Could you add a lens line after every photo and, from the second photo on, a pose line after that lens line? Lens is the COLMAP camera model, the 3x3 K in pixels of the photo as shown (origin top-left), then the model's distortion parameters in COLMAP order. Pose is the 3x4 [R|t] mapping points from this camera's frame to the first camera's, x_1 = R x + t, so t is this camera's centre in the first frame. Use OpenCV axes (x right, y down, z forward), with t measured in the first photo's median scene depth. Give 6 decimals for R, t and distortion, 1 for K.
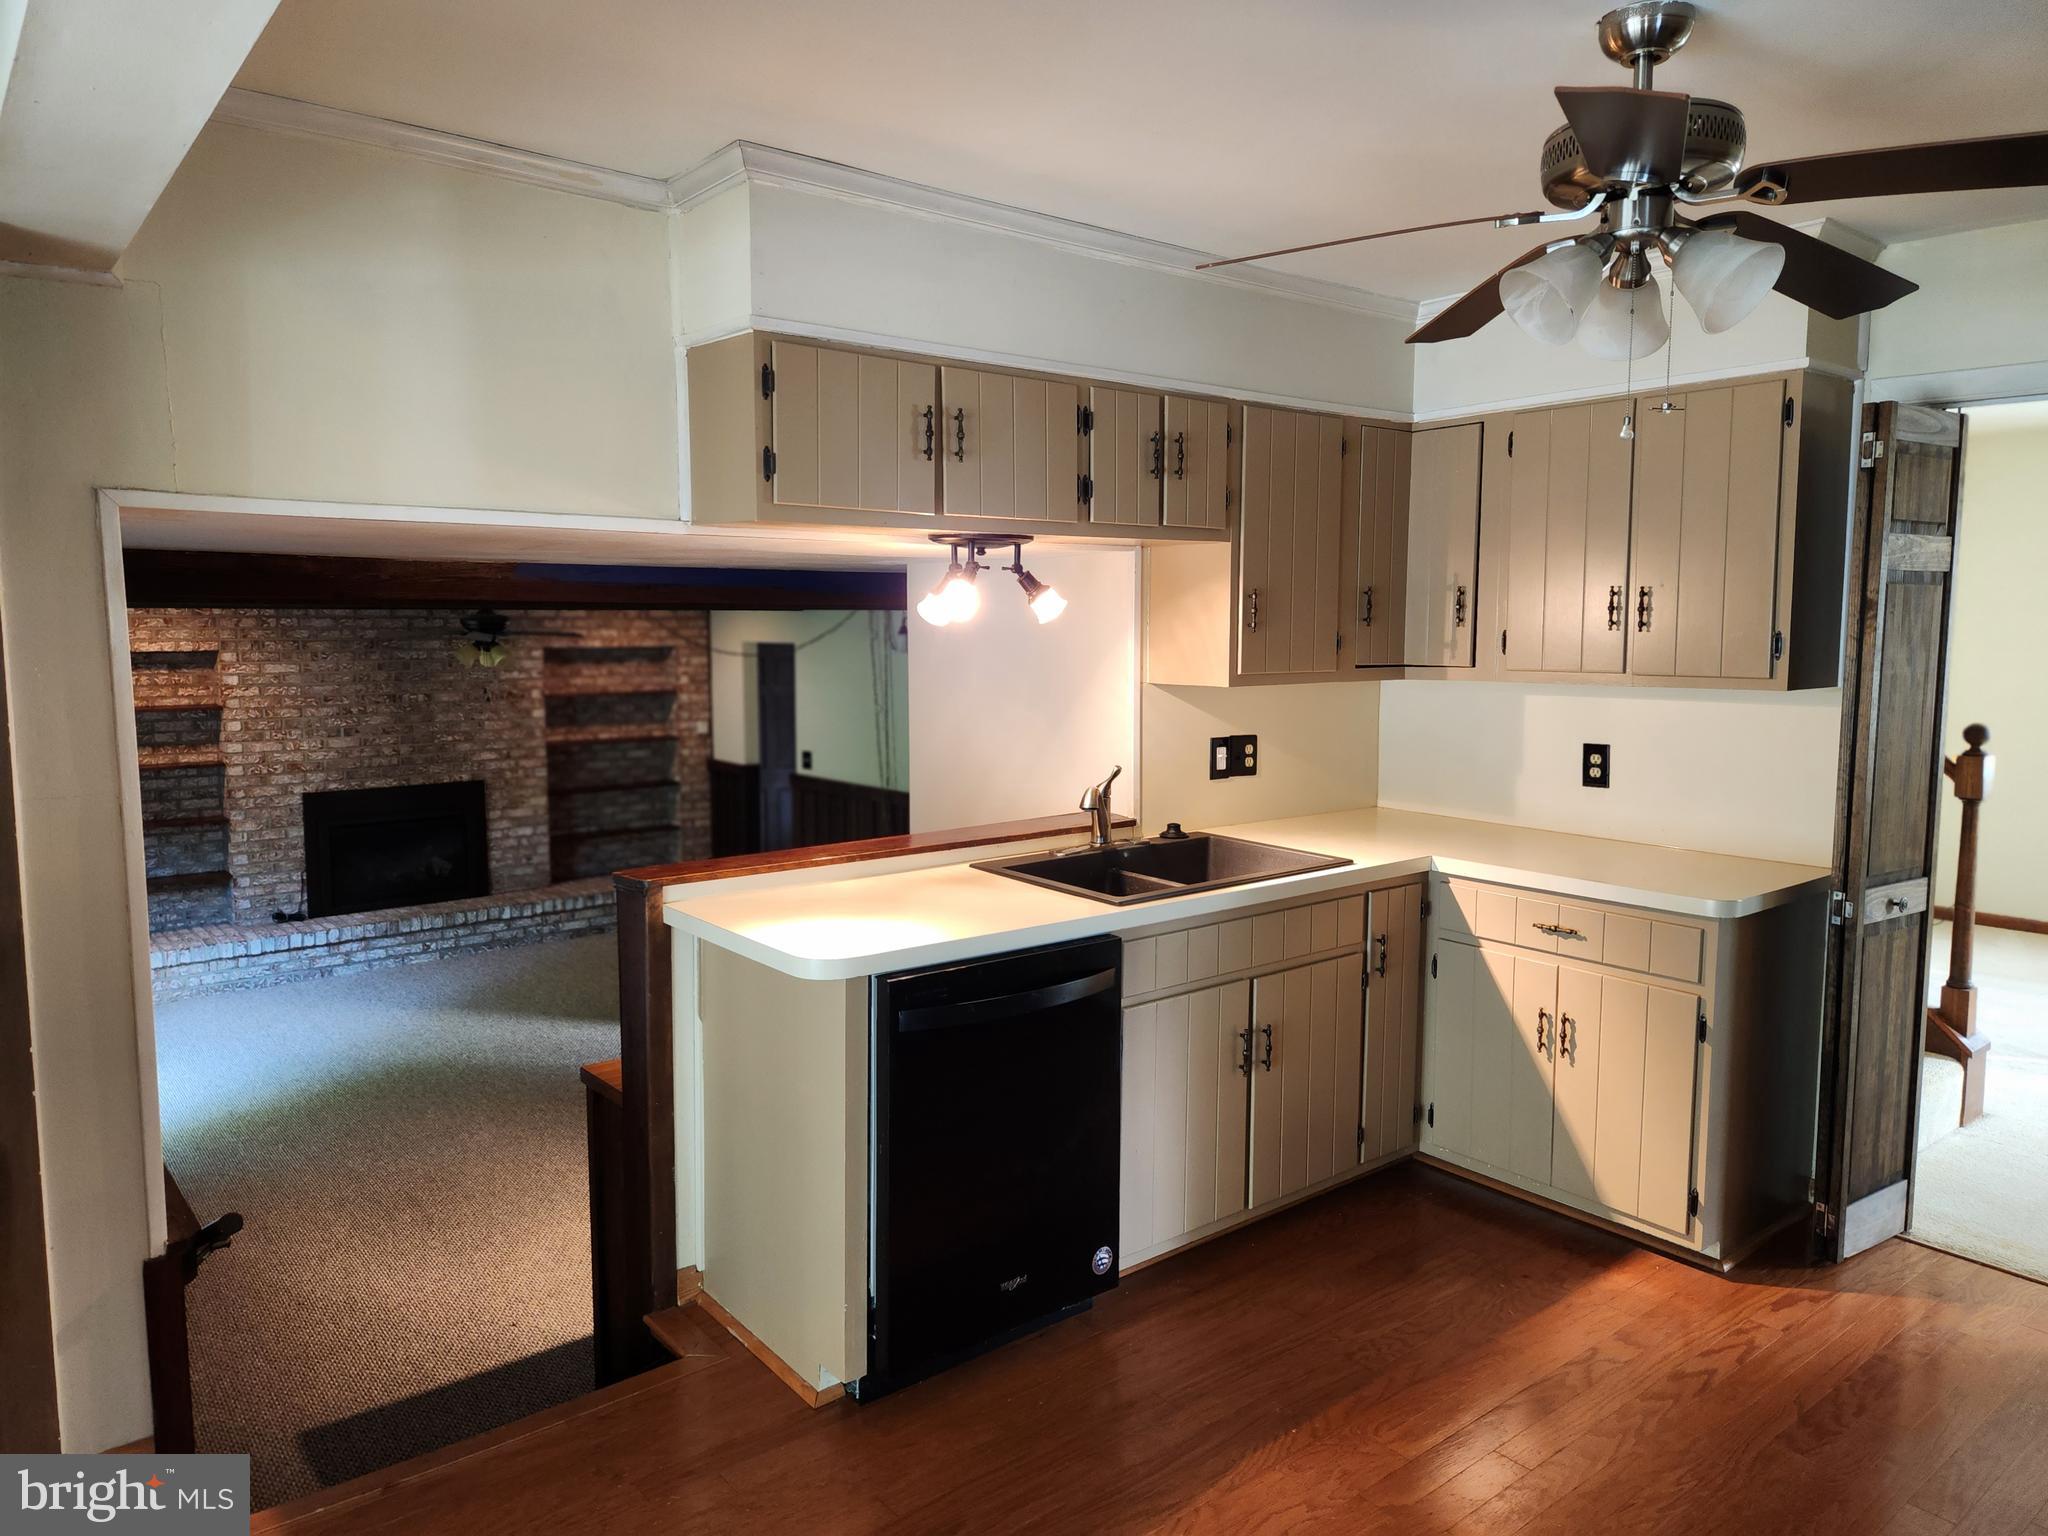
lens RADIAL K [[1375.4, 0, 1083.2], [0, 1375.4, 744.3], [0, 0, 1]] dist [0.010367, 0.002790]
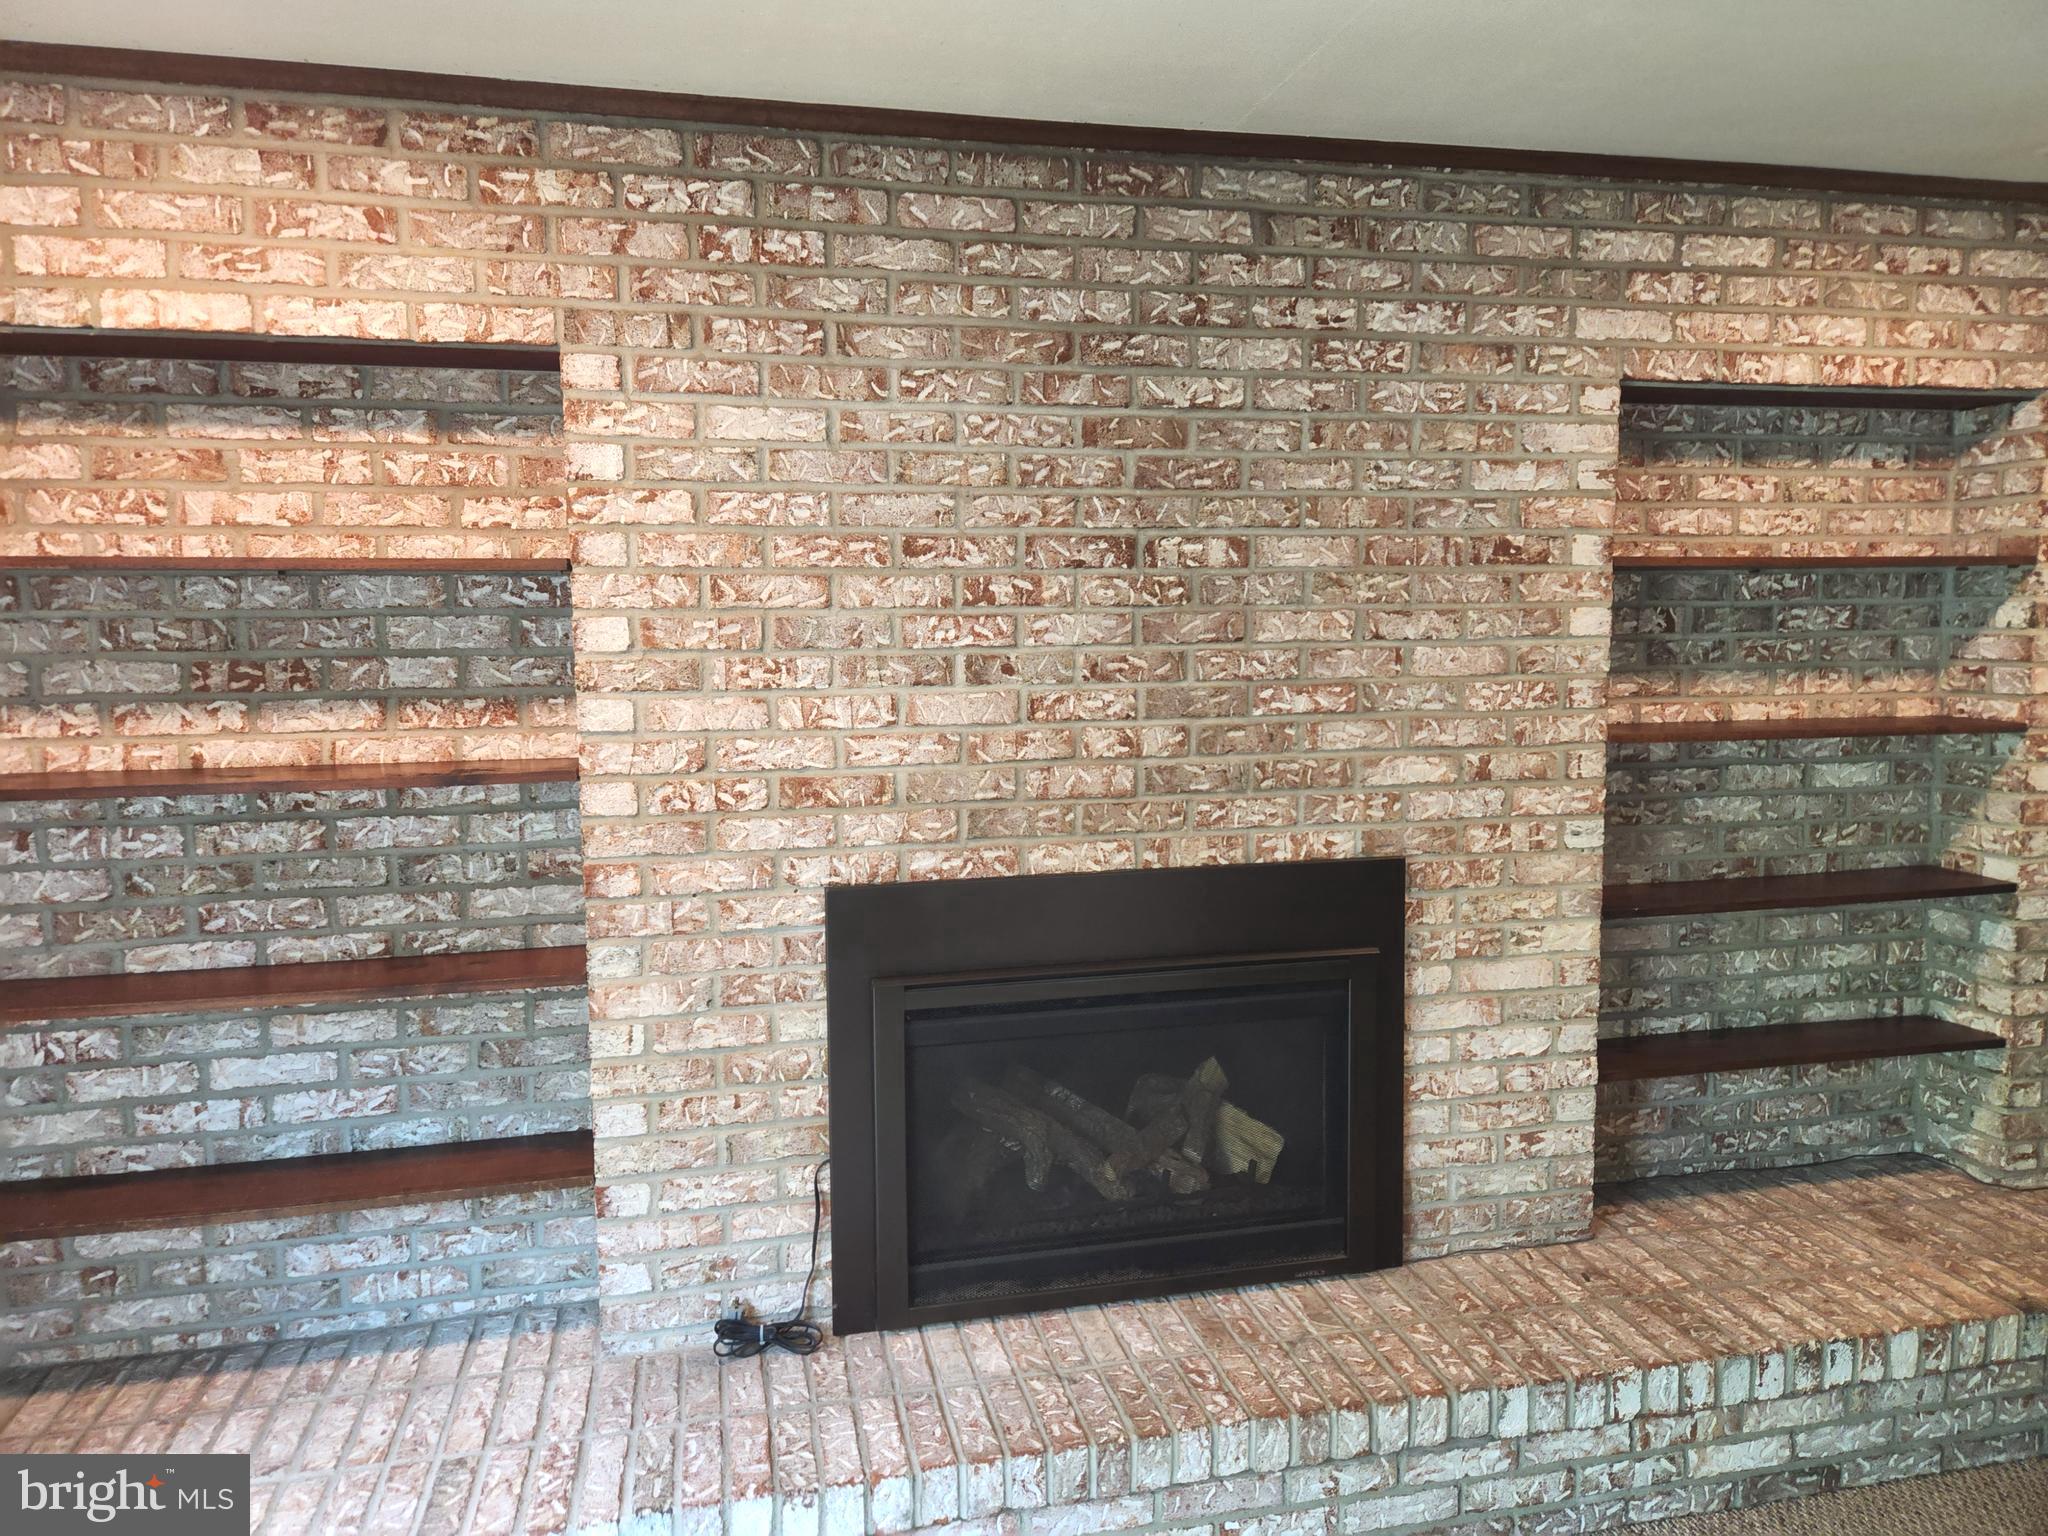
lens RADIAL K [[1351.8, 0, 1023.5], [0, 1351.8, 754.6], [0, 0, 1]] dist [0.087116, -0.078375]
pose [[0.884794, 0.040003, -0.464263, -0.387738], [-0.032767, 0.999183, 0.023647, 0.001391], [0.464829, -0.005710, 0.885382, 0.743823]]
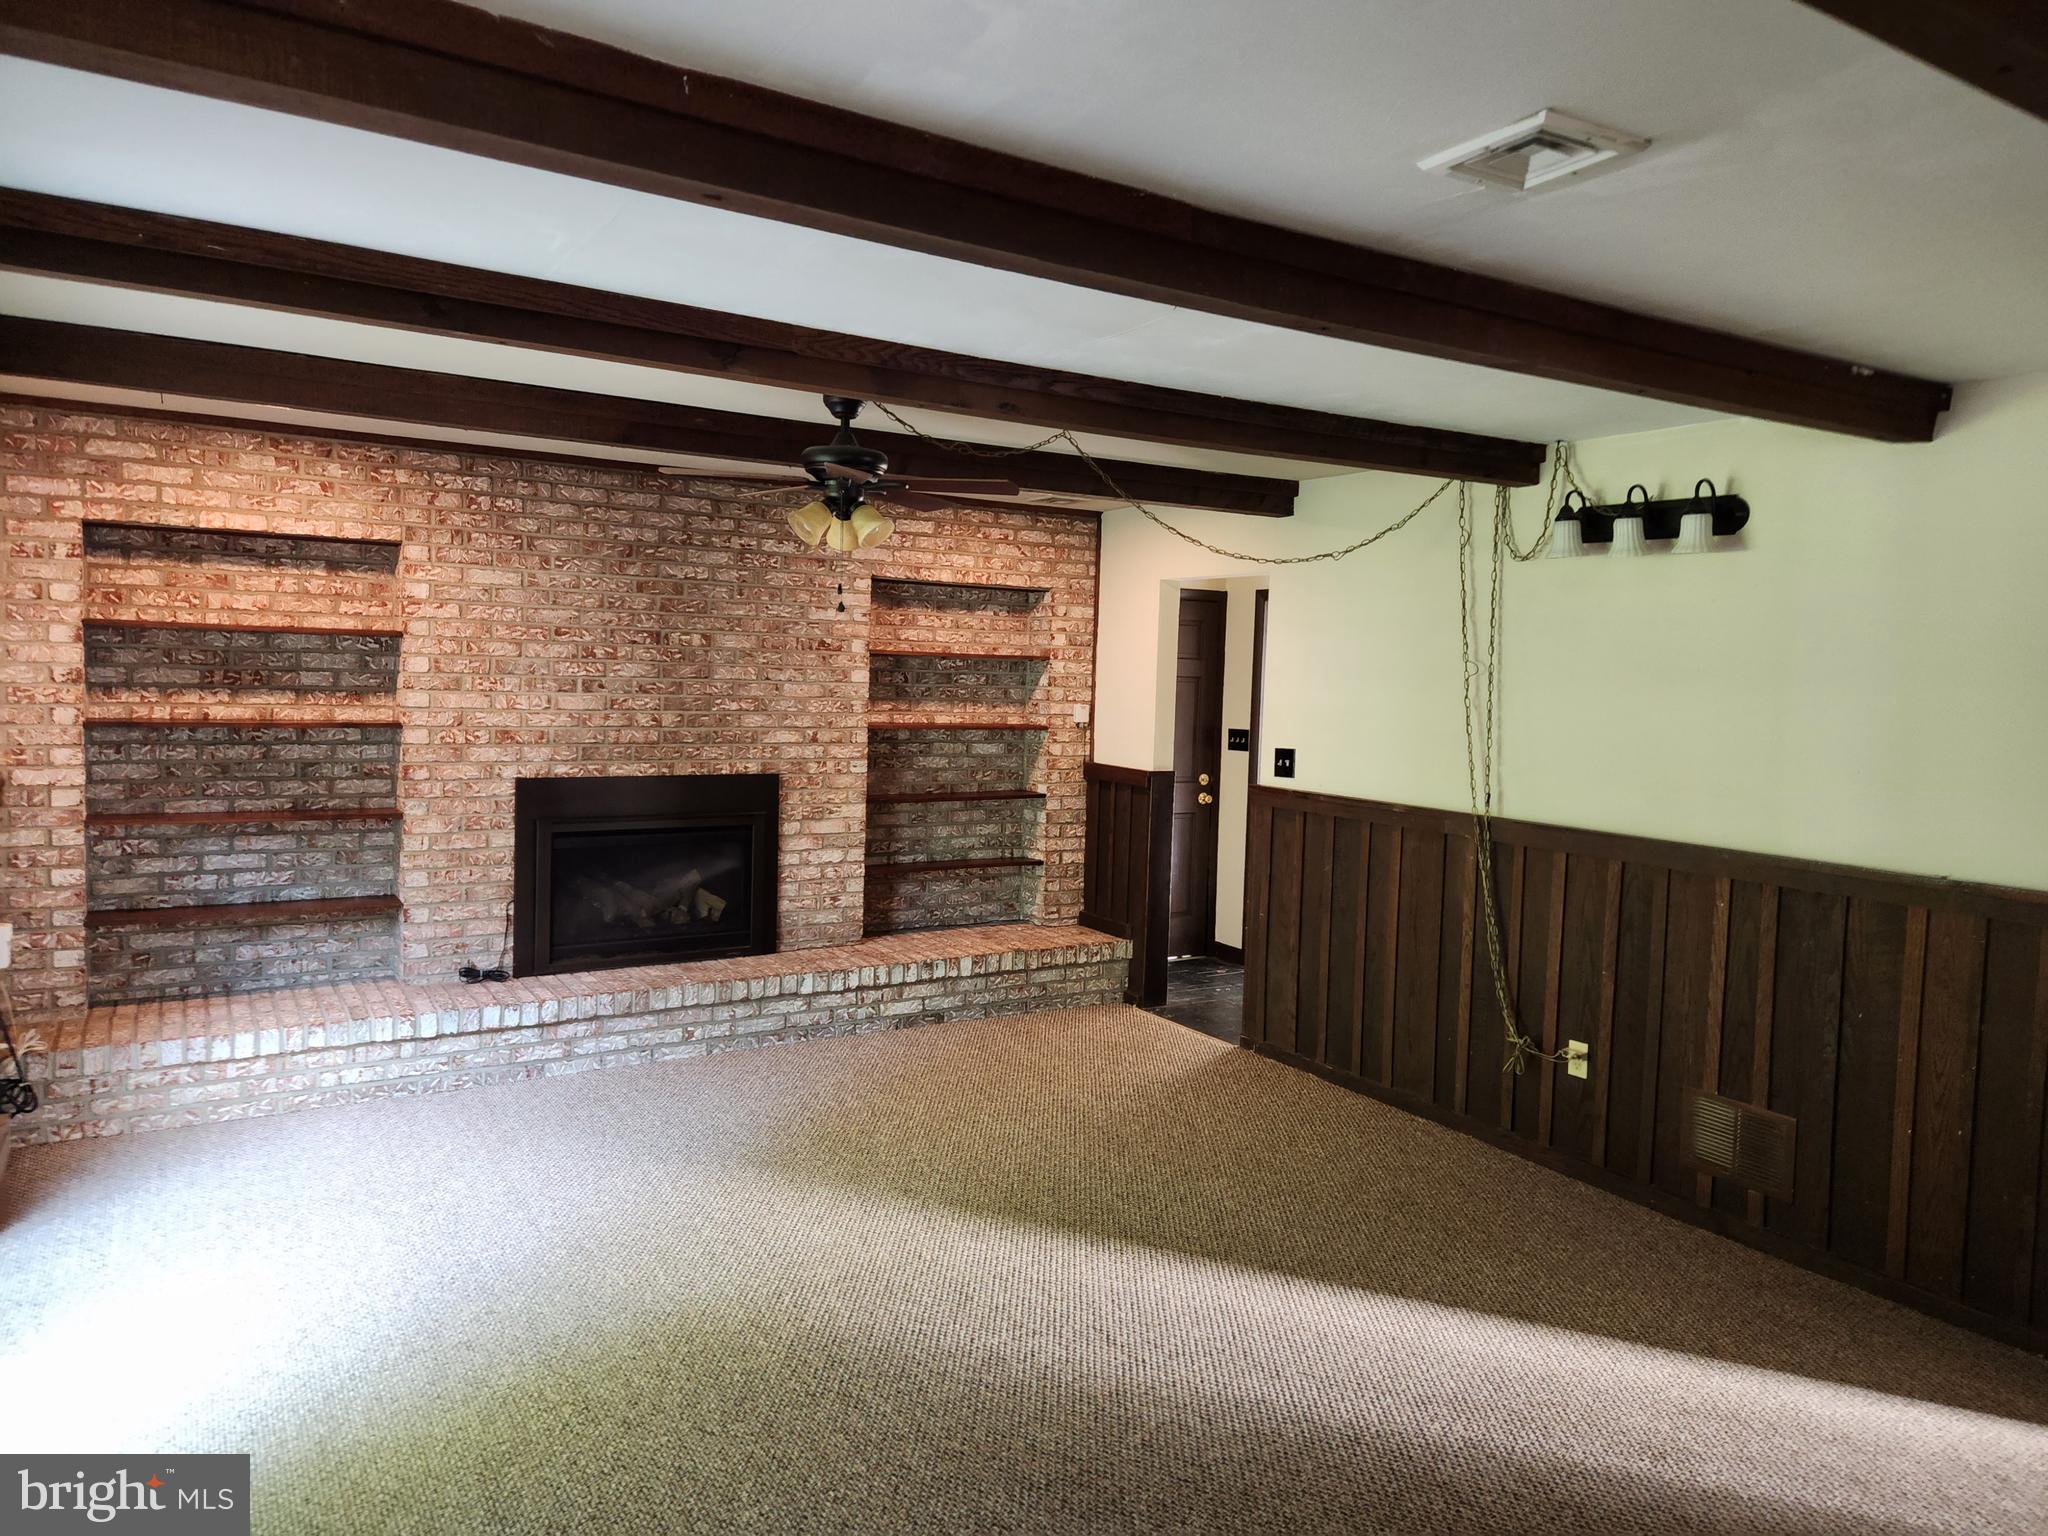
lens RADIAL K [[1351.8, 0, 1023.5], [0, 1351.8, 754.6], [0, 0, 1]] dist [0.087116, -0.078375]
pose [[0.986187, 0.037896, -0.161242, -0.226092], [-0.042996, 0.998675, -0.028260, 0.031027], [0.159958, 0.034802, 0.986510, 0.402501]]
